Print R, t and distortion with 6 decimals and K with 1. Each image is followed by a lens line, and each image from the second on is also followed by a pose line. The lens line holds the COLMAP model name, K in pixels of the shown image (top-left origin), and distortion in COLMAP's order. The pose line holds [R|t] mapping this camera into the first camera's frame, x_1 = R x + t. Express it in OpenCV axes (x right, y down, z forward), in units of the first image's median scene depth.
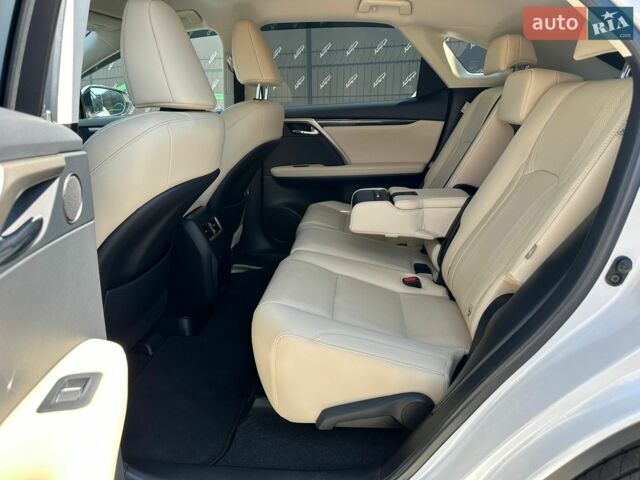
lens RADIAL K [[455.2, 0, 320.0], [0, 455.2, 240.0], [0, 0, 1]] dist [0.117600, -0.238903]
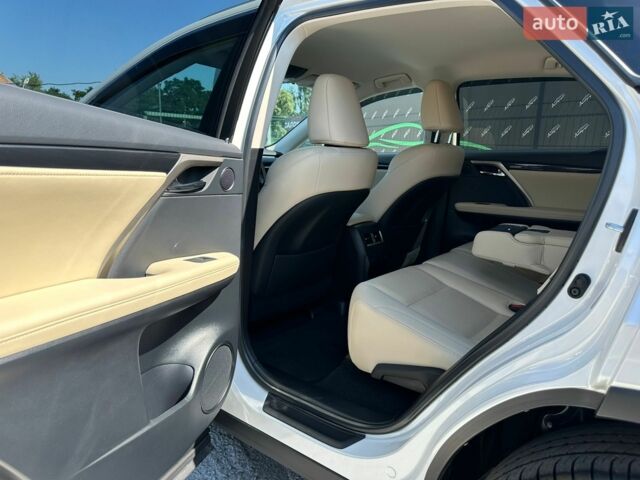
lens RADIAL K [[455.2, 0, 320.0], [0, 455.2, 240.0], [0, 0, 1]] dist [0.117600, -0.238903]
pose [[0.836274, 0.147436, -0.528117, 0.313392], [-0.196589, 0.979758, -0.037778, 0.056764], [0.511857, 0.135414, 0.848331, -0.167122]]
